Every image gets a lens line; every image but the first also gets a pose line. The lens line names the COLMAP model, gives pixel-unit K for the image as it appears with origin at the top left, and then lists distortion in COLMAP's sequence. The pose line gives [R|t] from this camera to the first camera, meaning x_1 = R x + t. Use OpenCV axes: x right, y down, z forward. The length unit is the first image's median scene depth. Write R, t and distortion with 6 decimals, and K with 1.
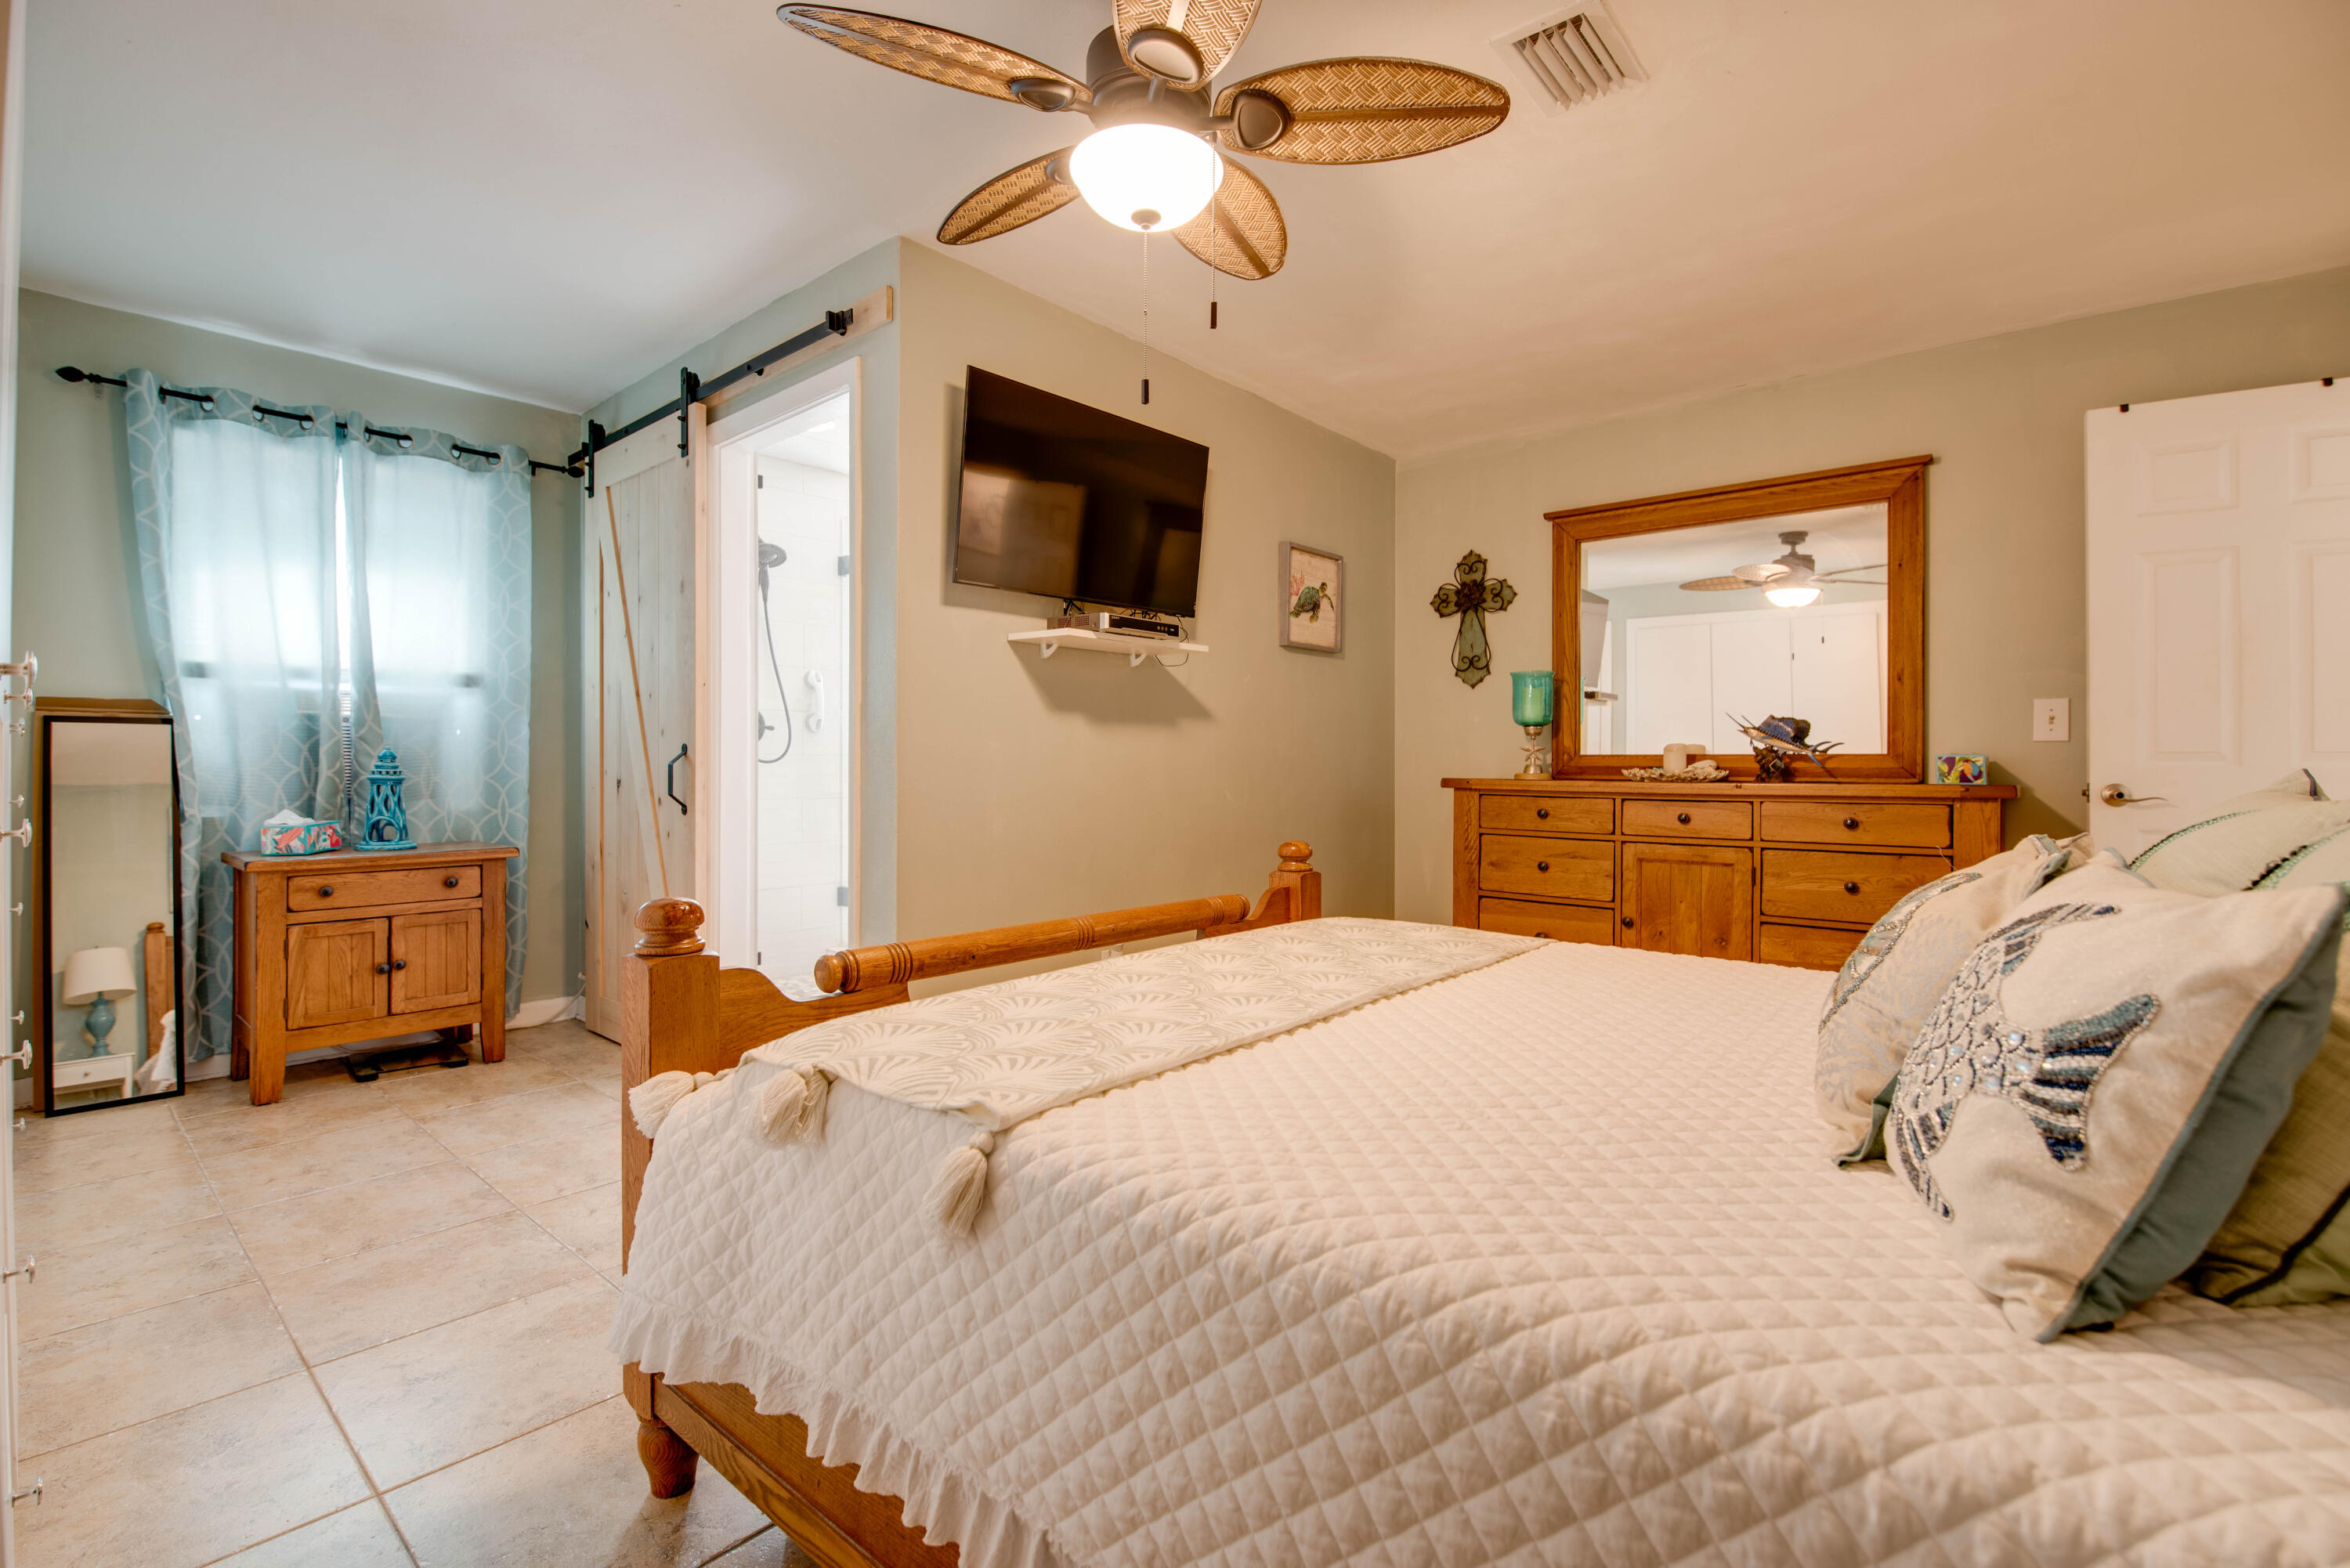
lens RADIAL K [[1038.8, 0, 1178.2], [0, 1038.8, 776.1], [0, 0, 1]] dist [-0.010239, -0.003644]
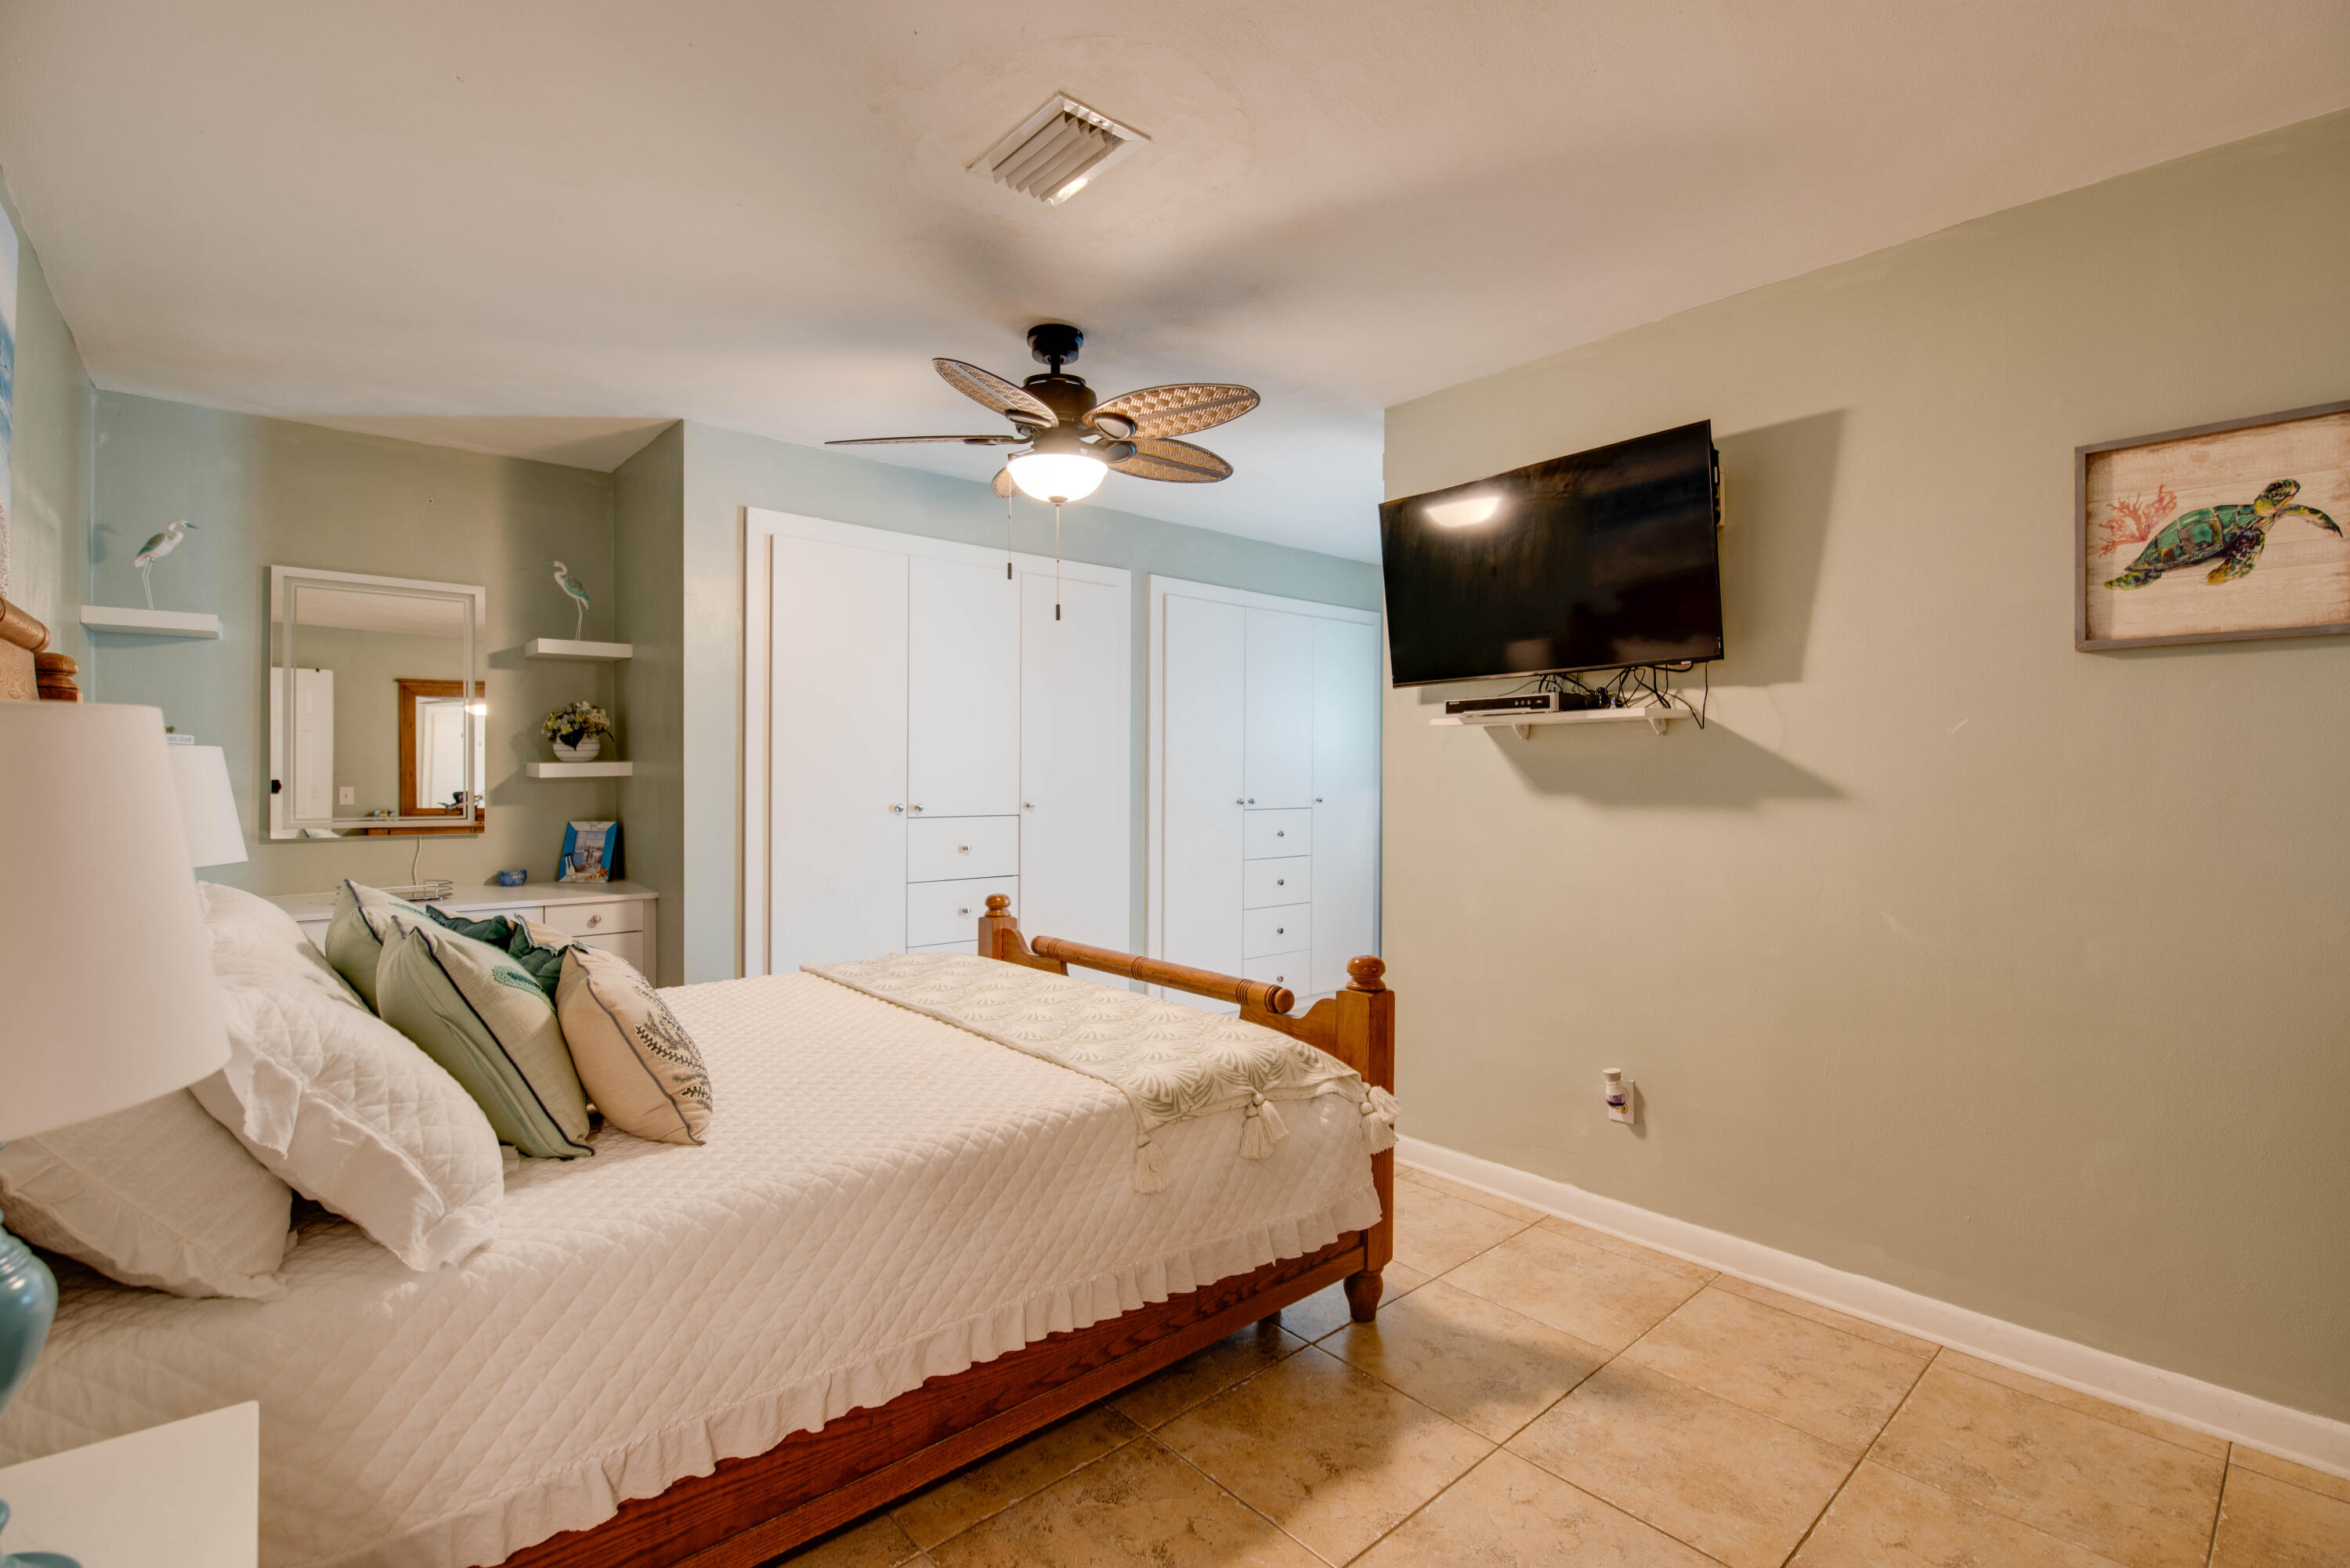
lens RADIAL K [[1038.8, 0, 1177.0], [0, 1038.8, 777.1], [0, 0, 1]] dist [-0.010239, -0.003644]
pose [[-0.137736, -0.000755, -0.990469, 0.656194], [-0.013678, 0.999906, 0.001140, -0.057784], [0.990374, 0.013704, -0.137734, 0.622443]]
